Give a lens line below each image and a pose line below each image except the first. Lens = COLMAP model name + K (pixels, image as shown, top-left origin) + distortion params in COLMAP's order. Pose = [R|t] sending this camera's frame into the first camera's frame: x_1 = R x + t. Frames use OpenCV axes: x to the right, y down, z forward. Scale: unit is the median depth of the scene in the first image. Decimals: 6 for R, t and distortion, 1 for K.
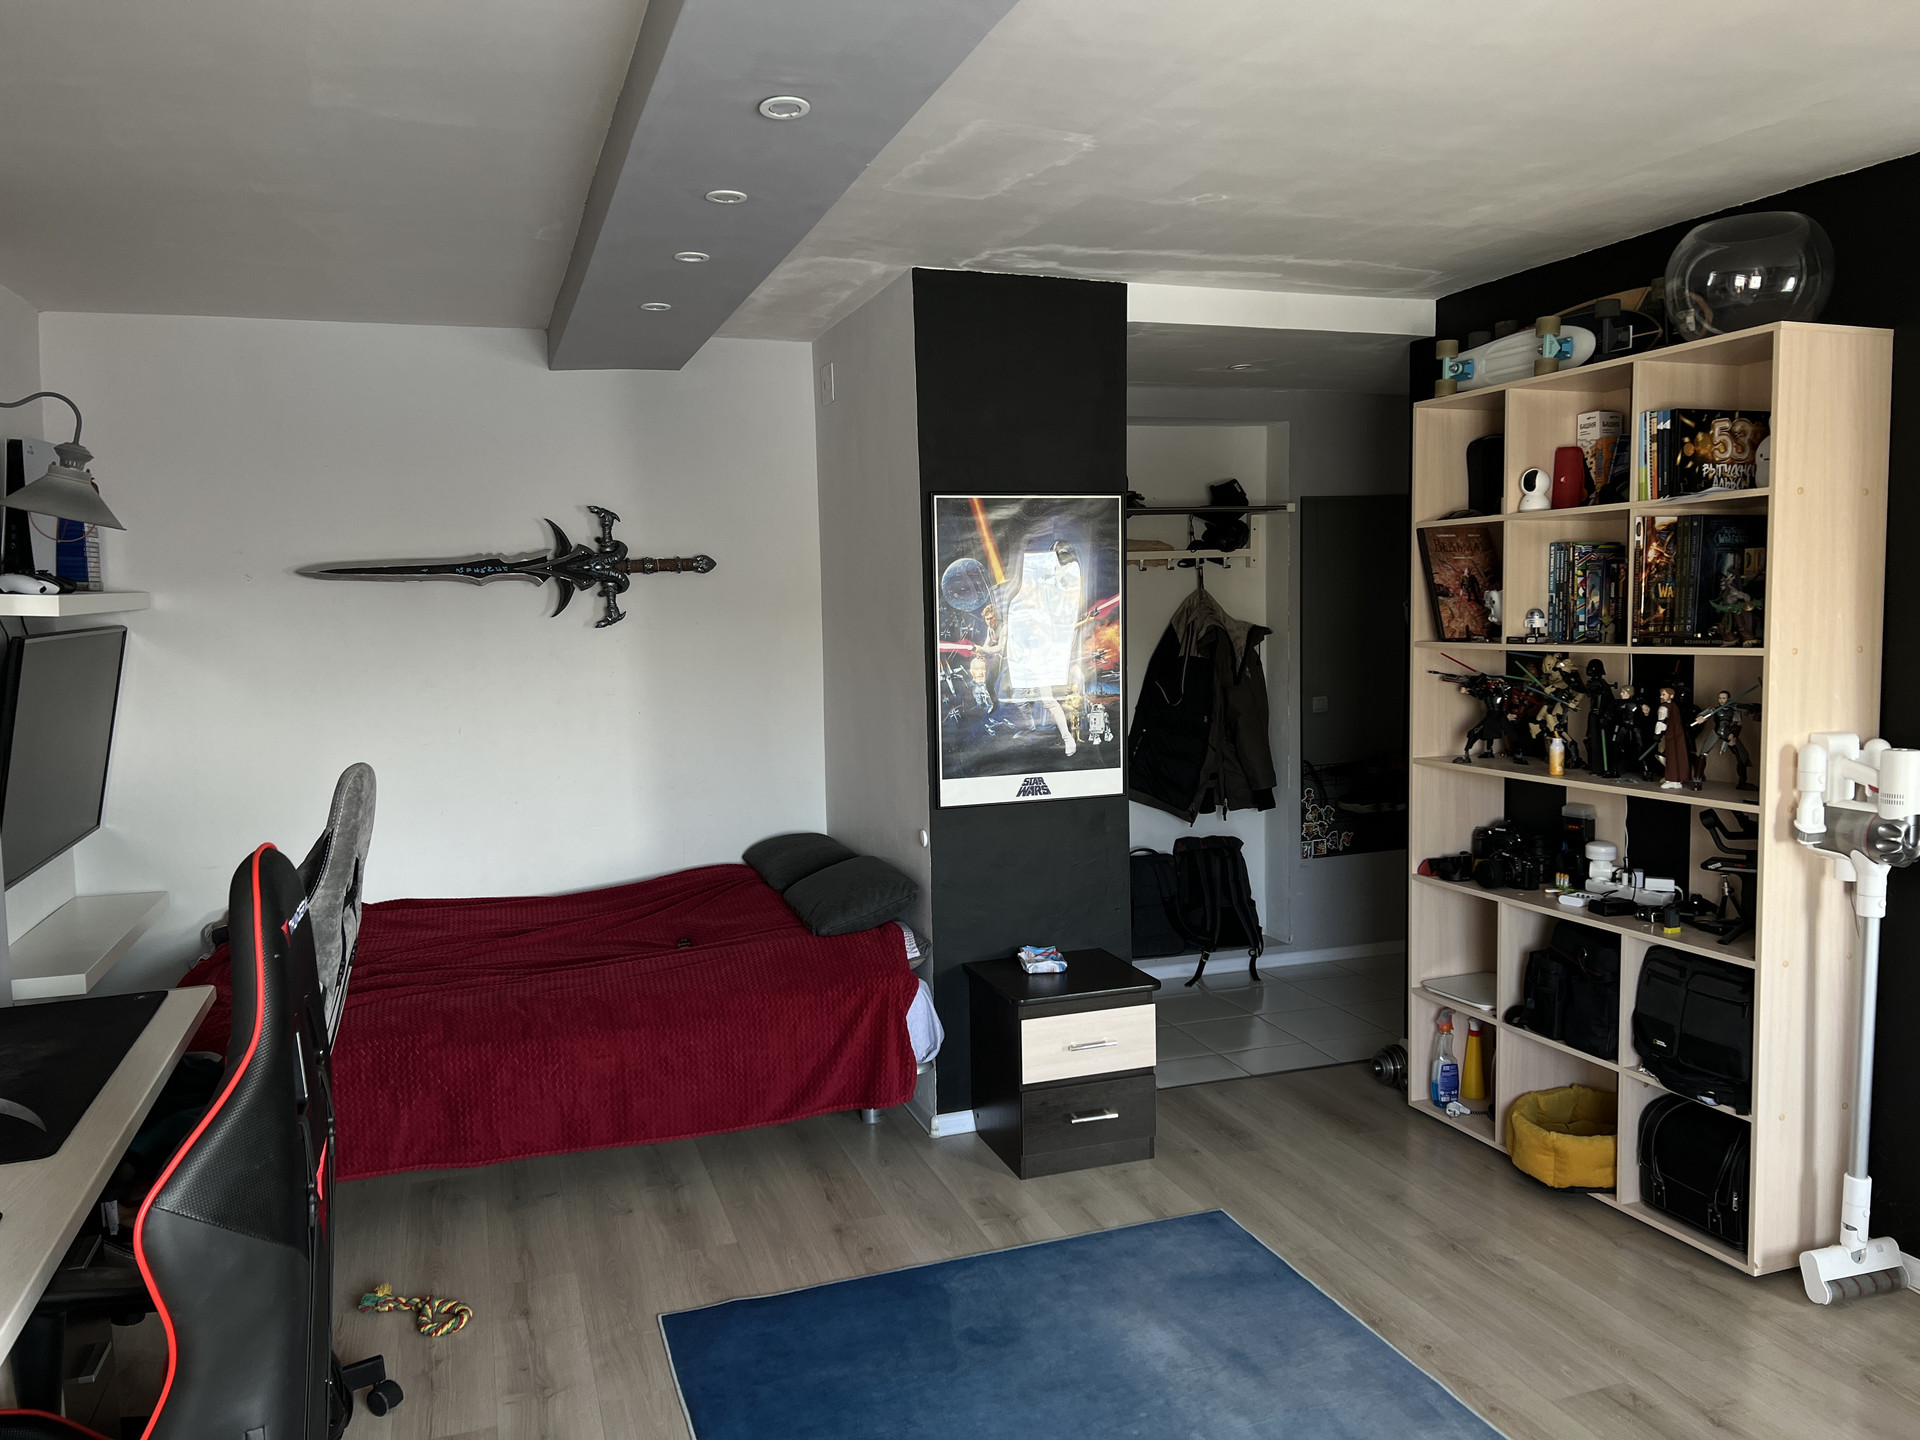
lens RADIAL K [[1444.0, 0, 977.9], [0, 1444.0, 733.1], [0, 0, 1]] dist [0.055826, -0.059081]
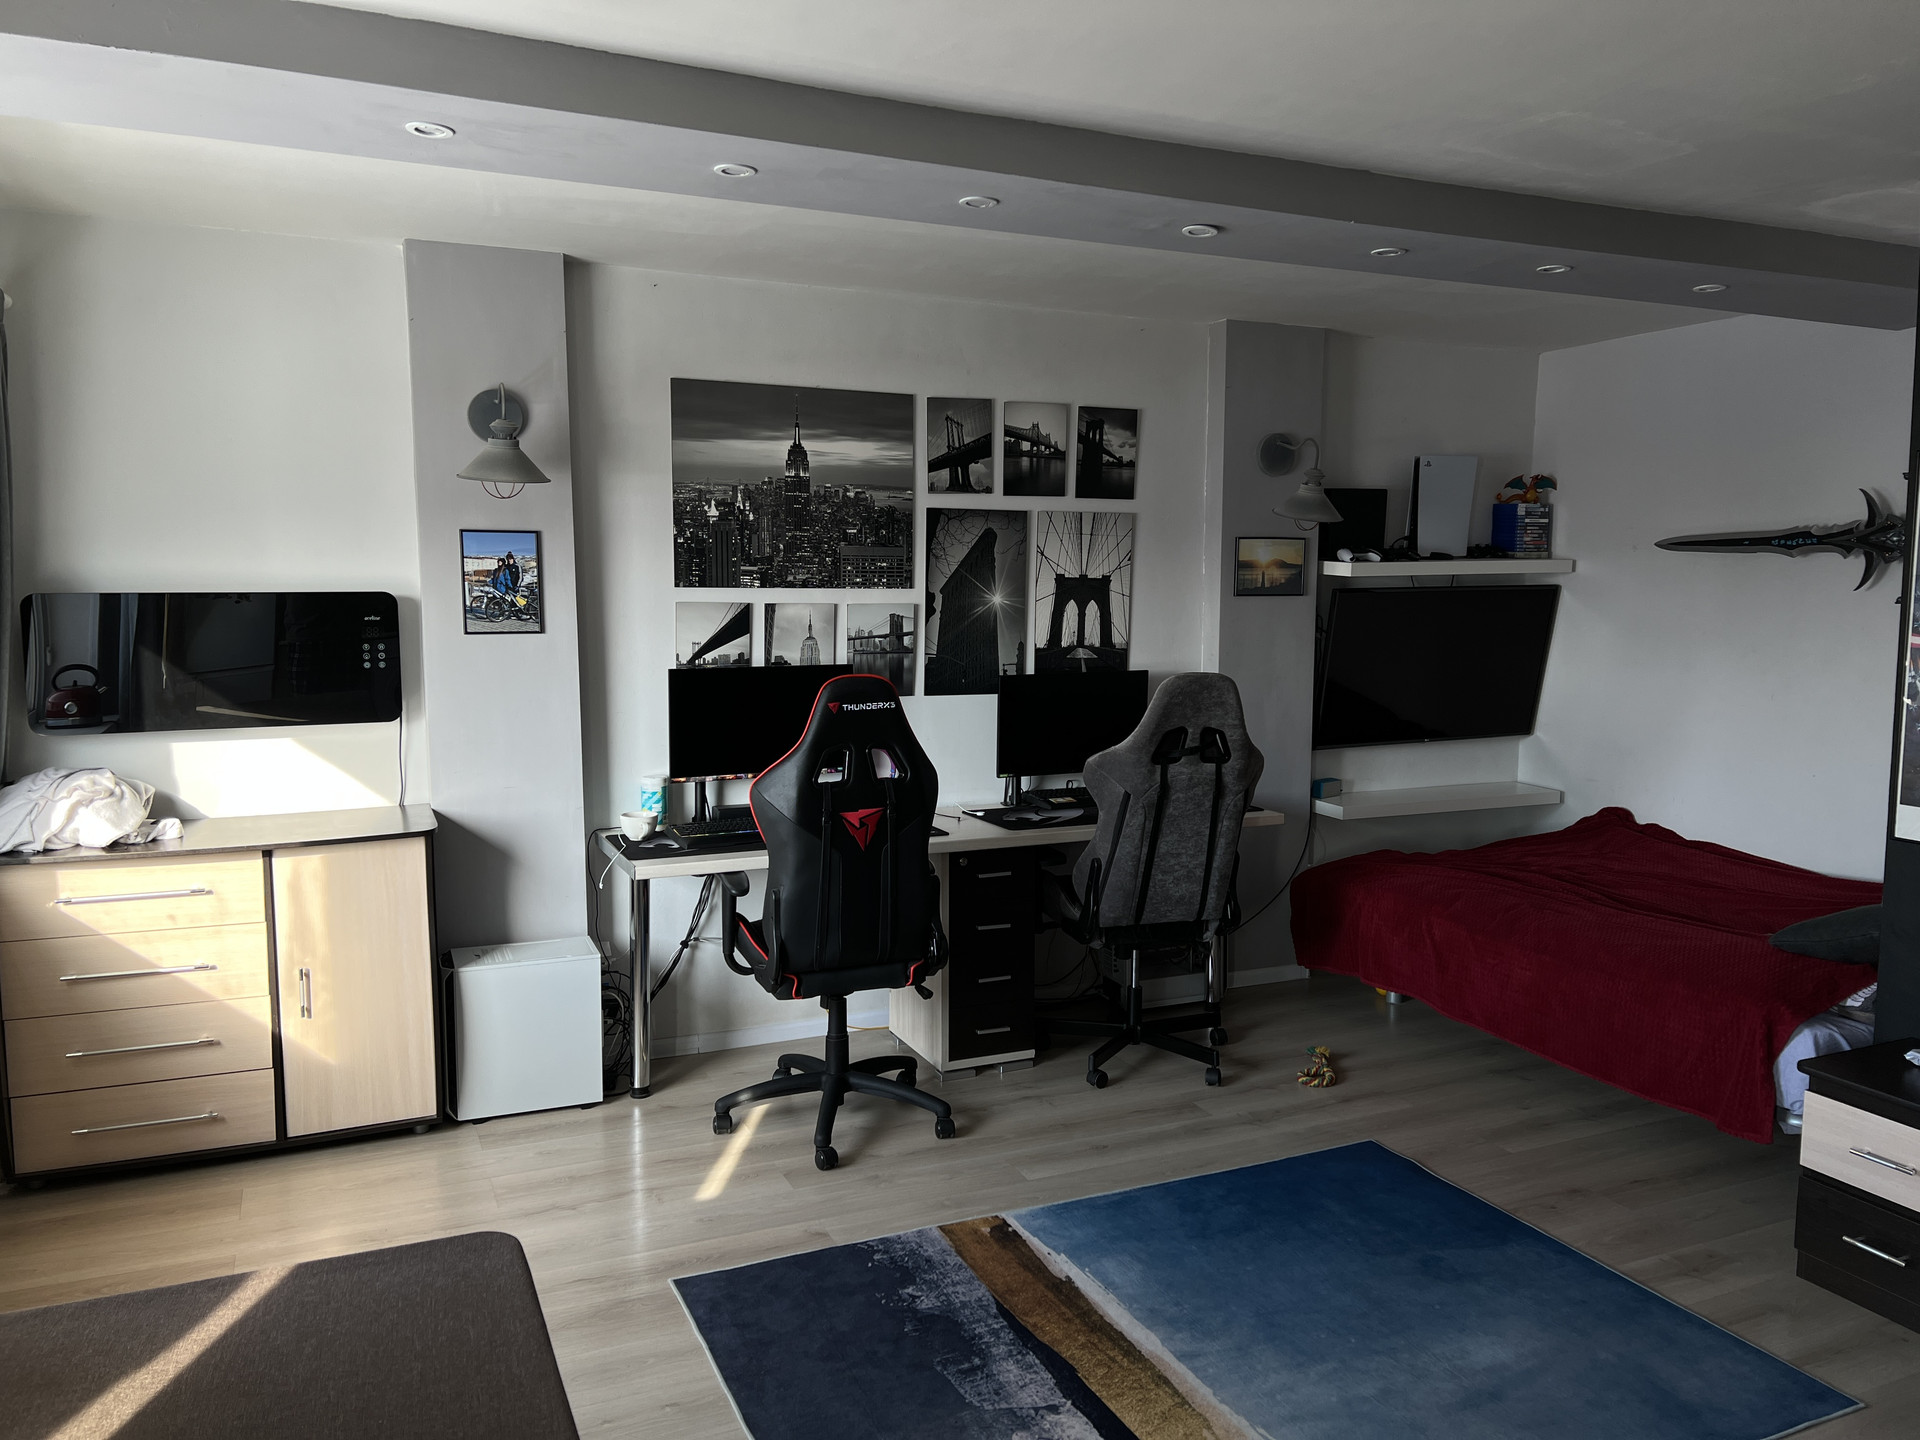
lens RADIAL K [[1444.0, 0, 971.3], [0, 1444.0, 738.4], [0, 0, 1]] dist [0.055826, -0.059081]
pose [[0.078404, 0.138178, -0.987299, 0.801128], [-0.103479, 0.986126, 0.129796, -0.061238], [0.991537, 0.091988, 0.091615, 0.424887]]
